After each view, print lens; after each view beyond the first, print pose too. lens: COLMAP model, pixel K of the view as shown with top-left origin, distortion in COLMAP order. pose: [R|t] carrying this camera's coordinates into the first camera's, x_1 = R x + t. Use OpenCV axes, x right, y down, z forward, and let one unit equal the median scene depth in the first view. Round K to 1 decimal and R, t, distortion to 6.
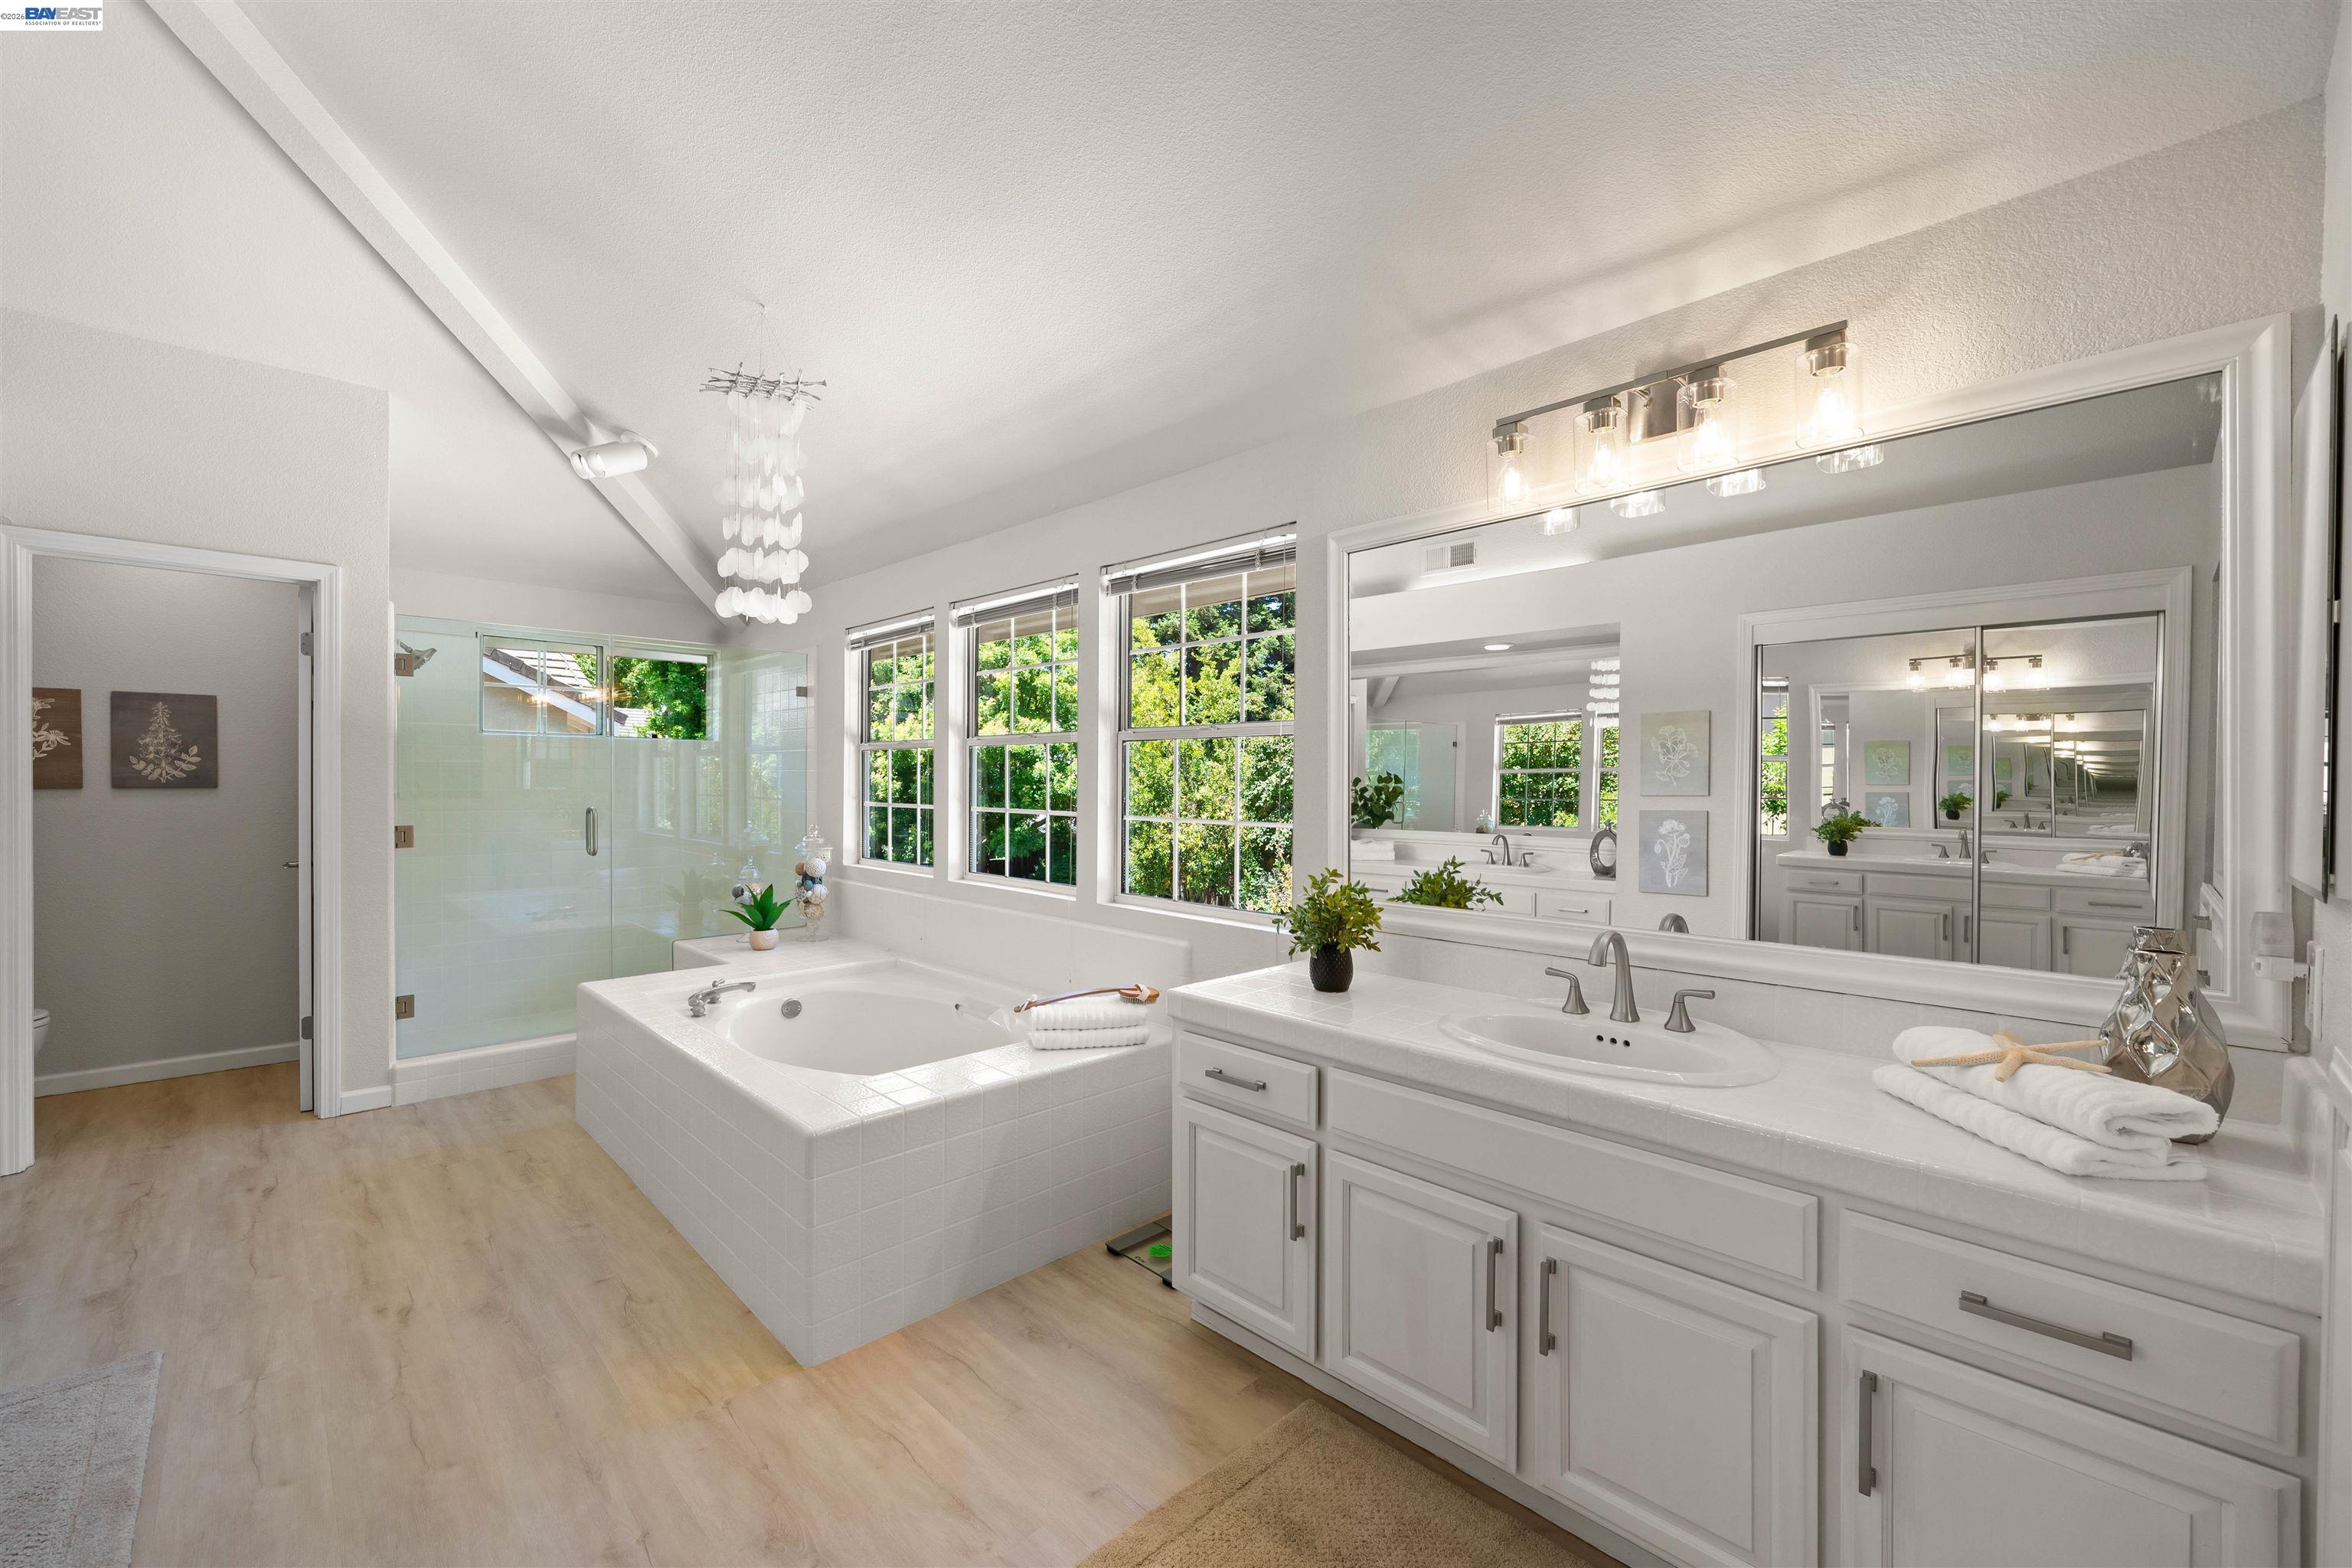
lens RADIAL K [[934.5, 0, 1182.7], [0, 934.5, 786.8], [0, 0, 1]] dist [-0.008841, -0.000268]
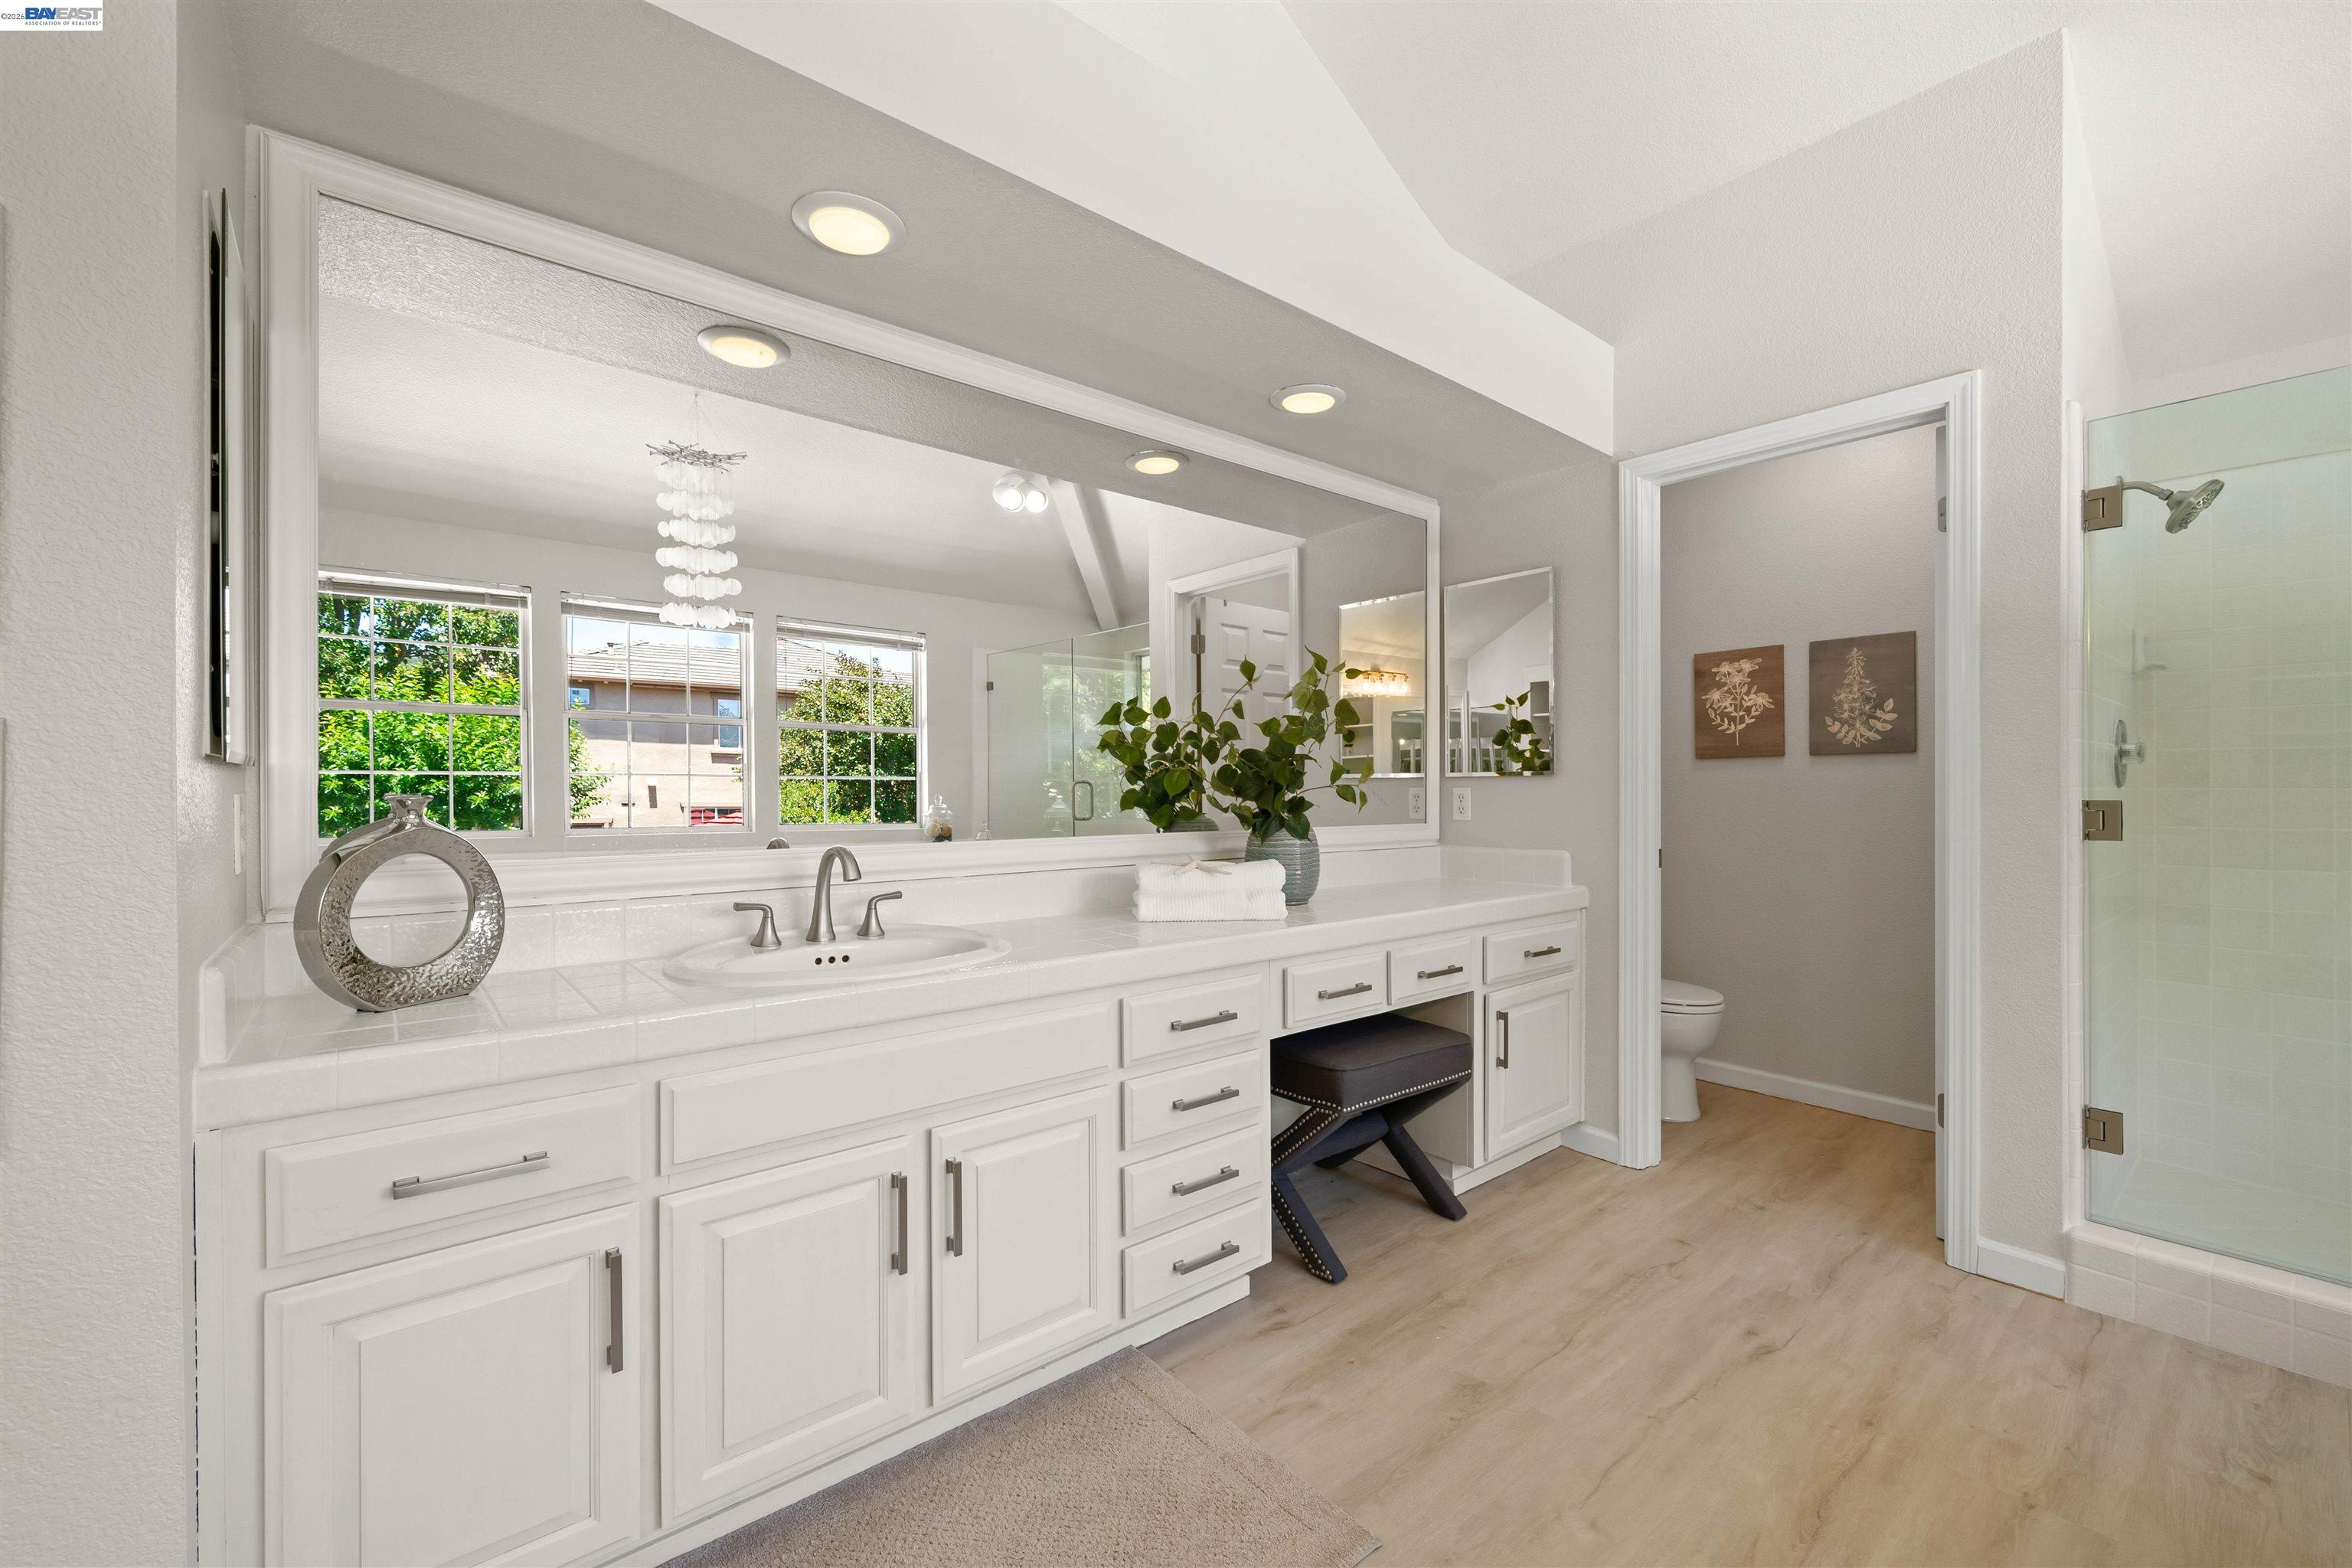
lens RADIAL K [[963.5, 0, 1182.8], [0, 963.5, 790.4], [0, 0, 1]] dist [0.000617, 0.000466]
pose [[-0.087099, -0.003435, -0.996194, -0.231036], [-0.004598, 0.999985, -0.003046, 0.042059], [0.996189, 0.004315, -0.087114, 0.529556]]
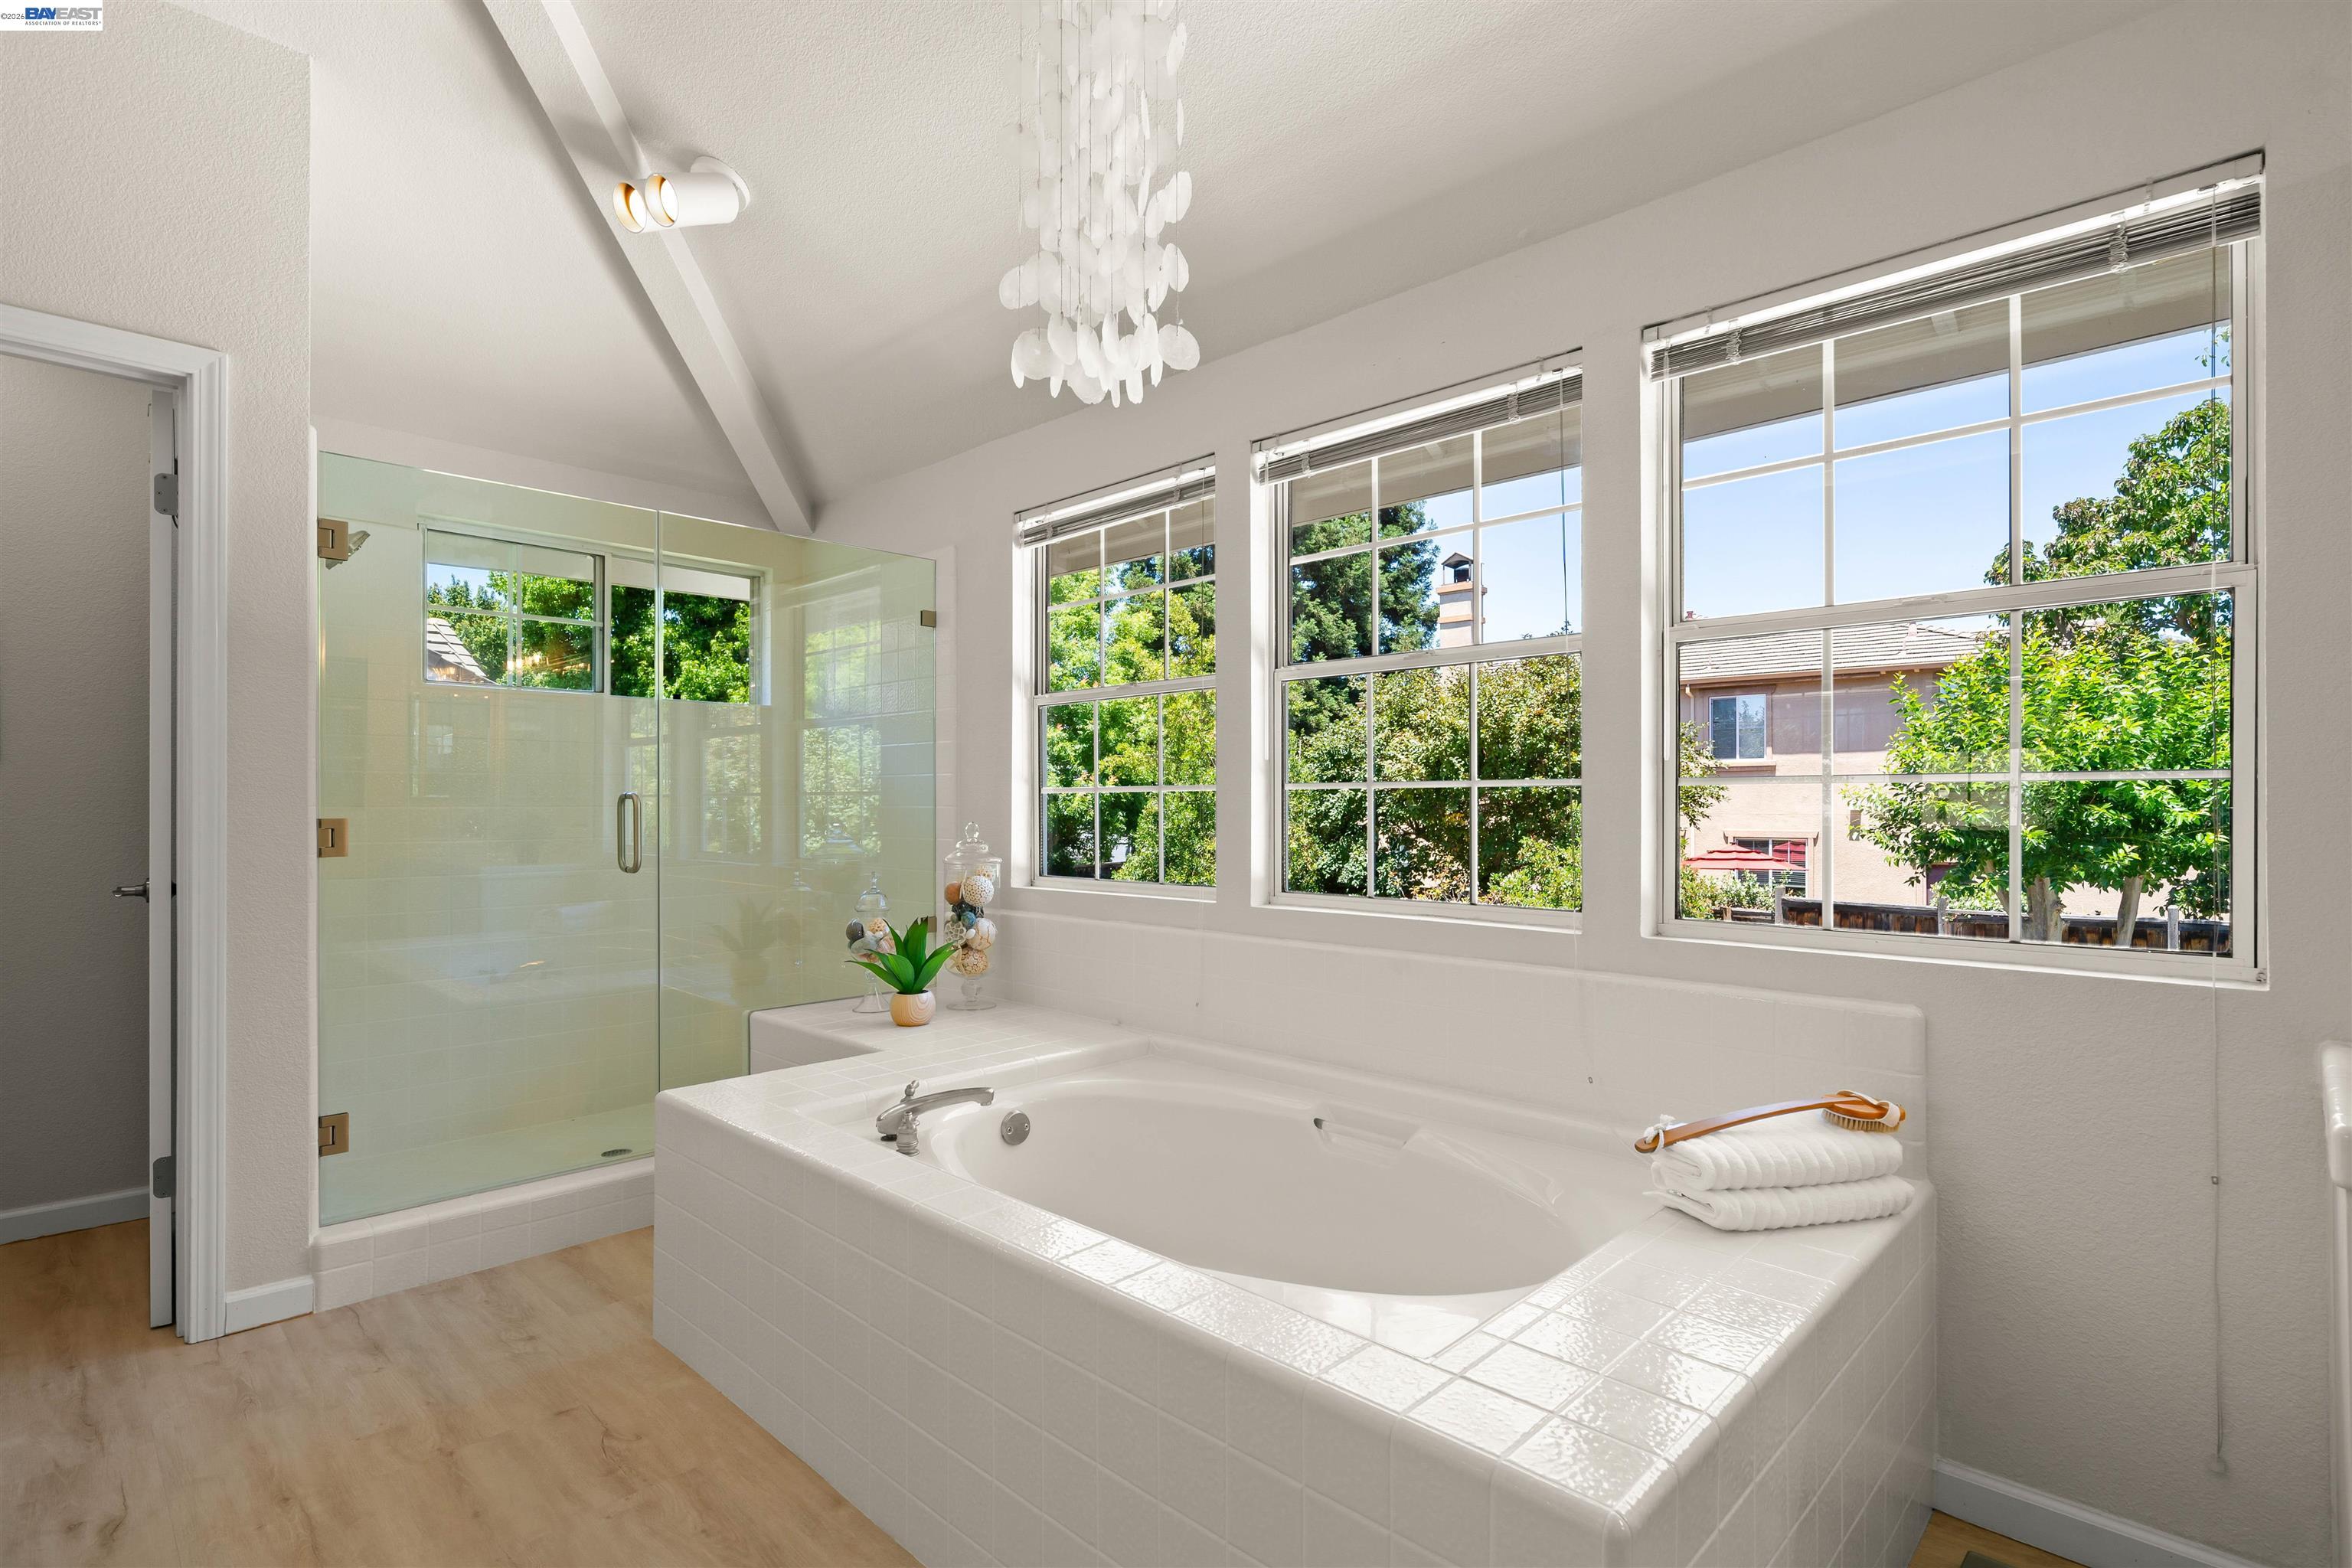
lens RADIAL K [[1122.5, 0, 1178.7], [0, 1122.5, 801.7], [0, 0, 1]] dist [-0.004207, 0.000083]
pose [[0.999870, -0.007731, 0.014138, -0.337978], [0.007867, 0.999923, -0.009605, 0.044193], [-0.014062, 0.009715, 0.999854, 0.312071]]
